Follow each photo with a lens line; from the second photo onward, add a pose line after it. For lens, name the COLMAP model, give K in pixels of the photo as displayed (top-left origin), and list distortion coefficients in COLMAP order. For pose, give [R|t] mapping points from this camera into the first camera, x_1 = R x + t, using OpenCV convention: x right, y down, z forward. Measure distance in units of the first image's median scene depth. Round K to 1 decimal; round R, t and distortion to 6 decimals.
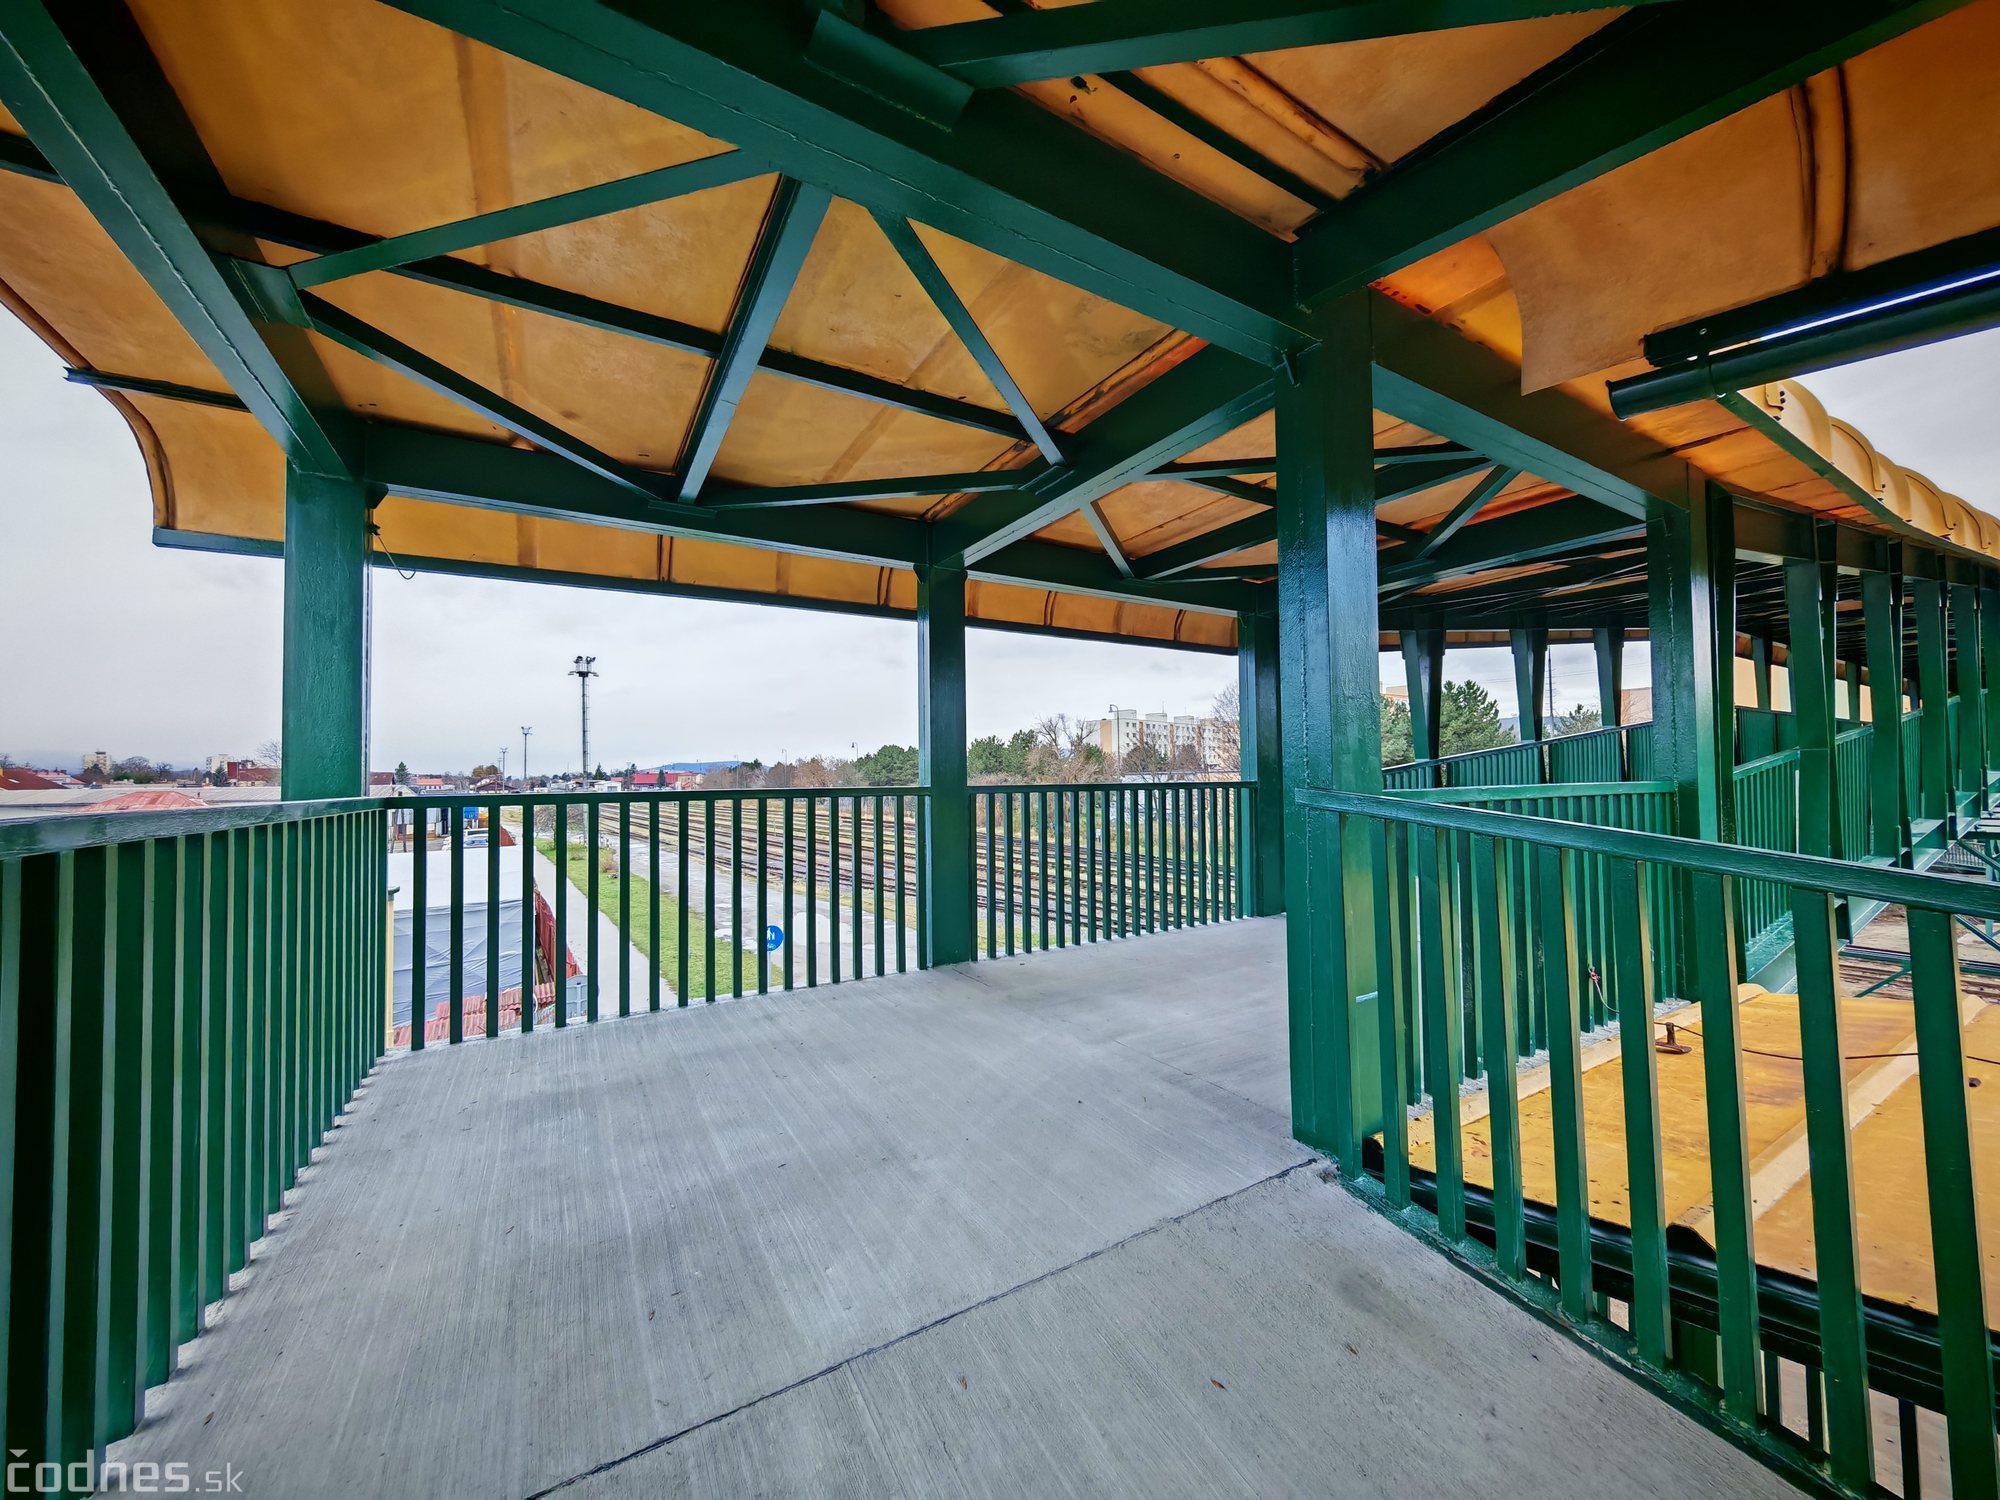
lens RADIAL K [[742.1, 0, 996.1], [0, 742.1, 754.0], [0, 0, 1]] dist [-0.000154, 0.000129]
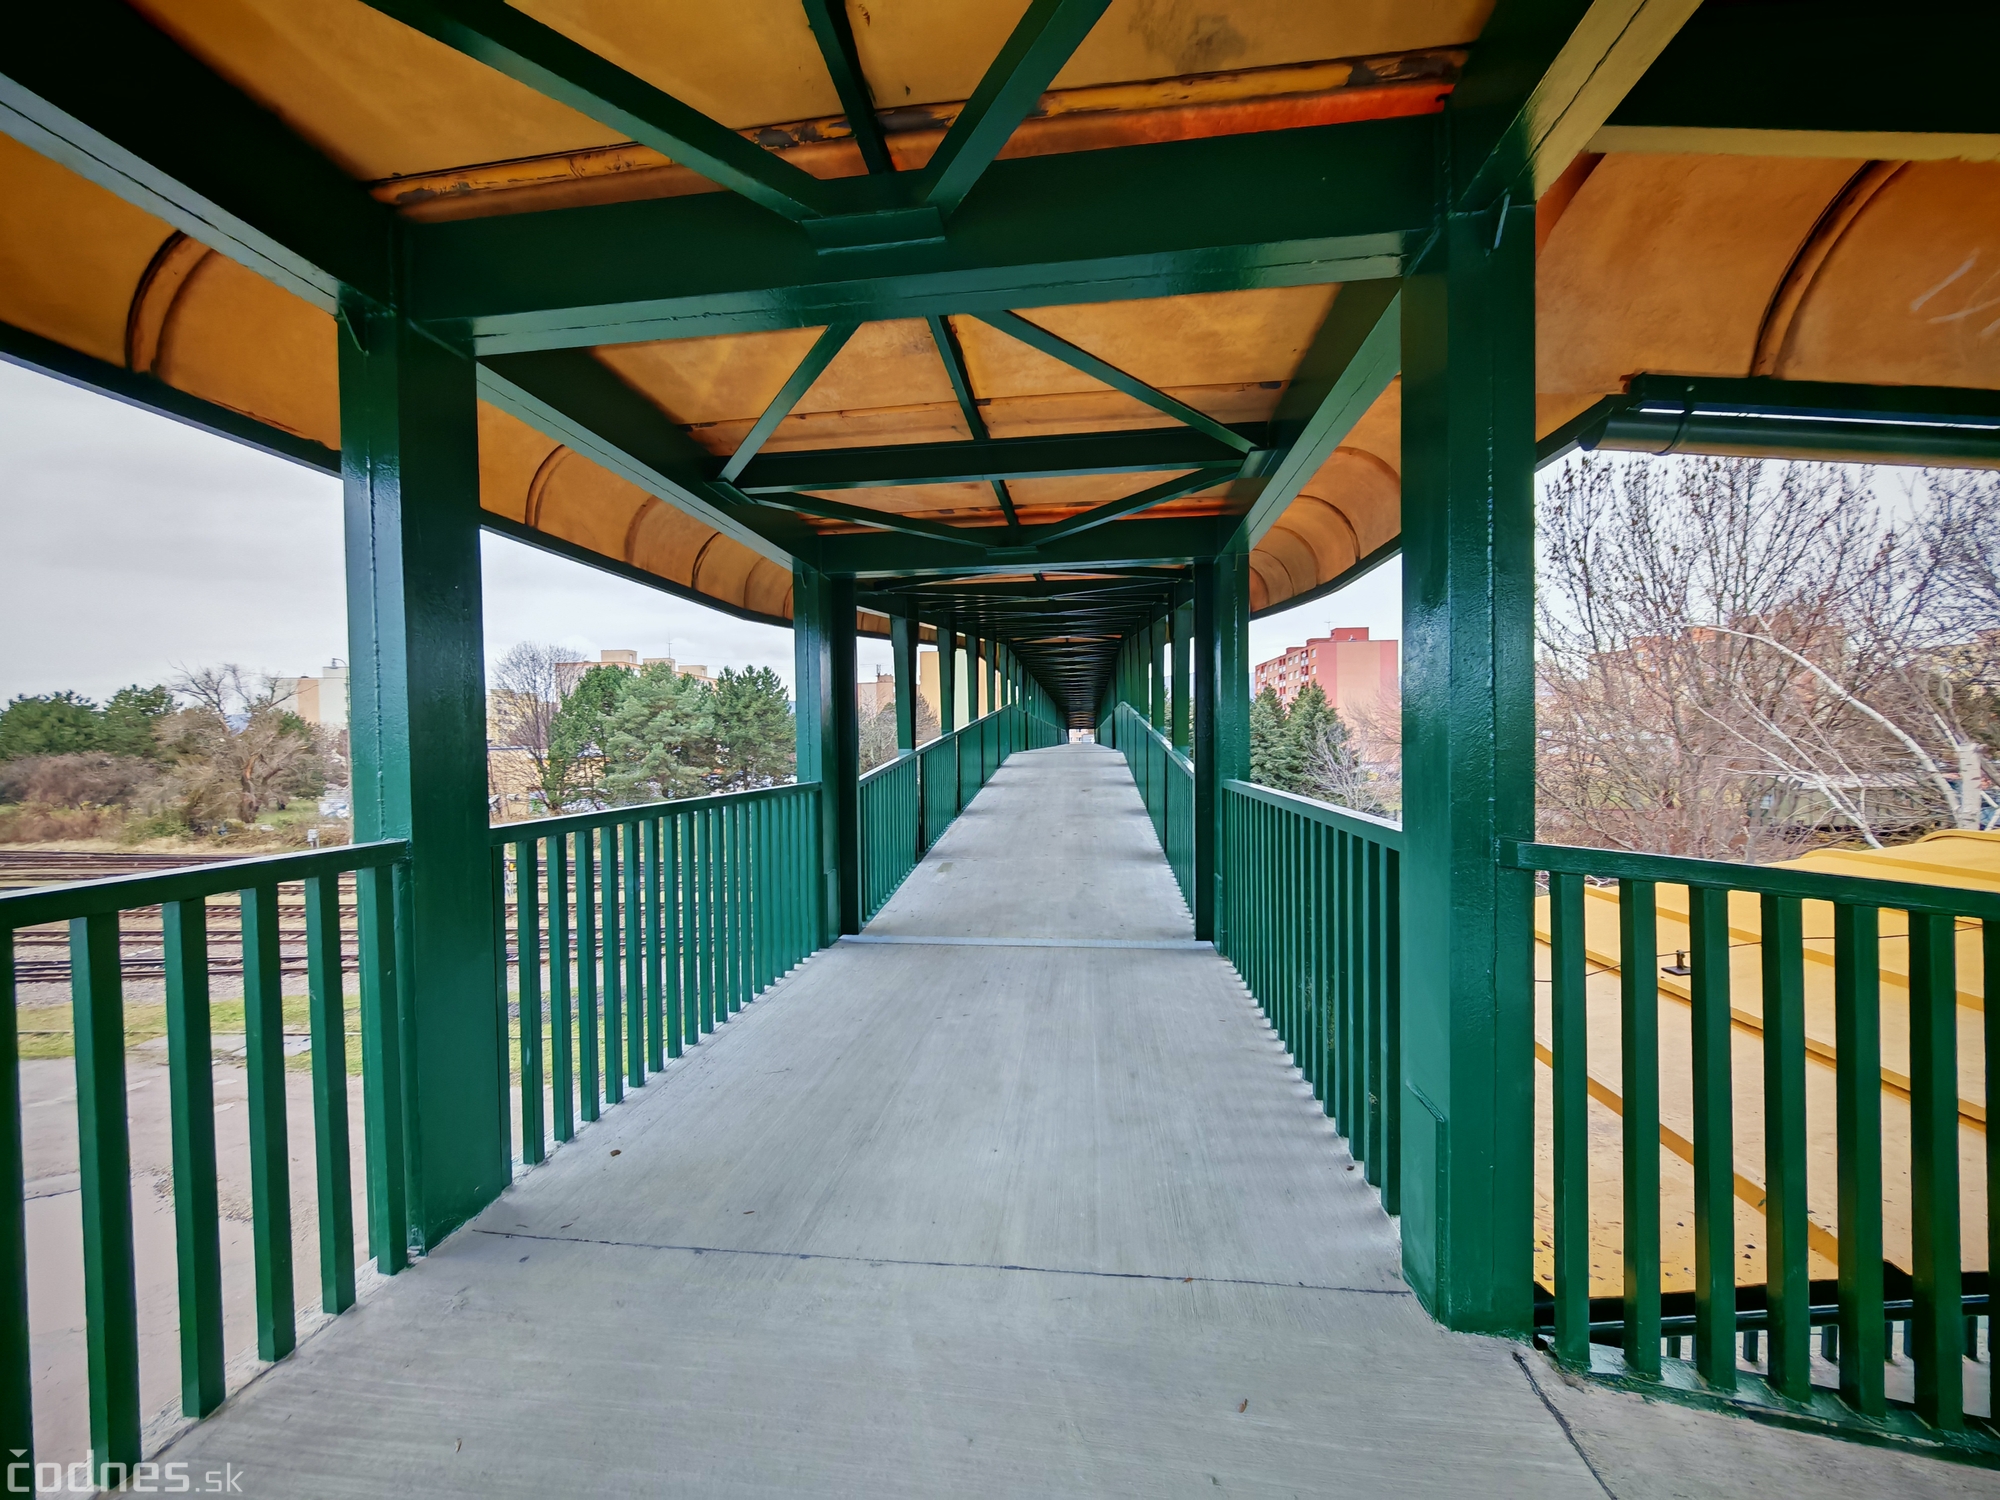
lens RADIAL K [[742.1, 0, 996.1], [0, 742.1, 754.0], [0, 0, 1]] dist [-0.000154, 0.000129]
pose [[0.618487, -0.009084, 0.785742, -0.208813], [-0.017107, 0.999541, 0.025021, -0.021217], [-0.785608, -0.028917, 0.618048, 0.456719]]
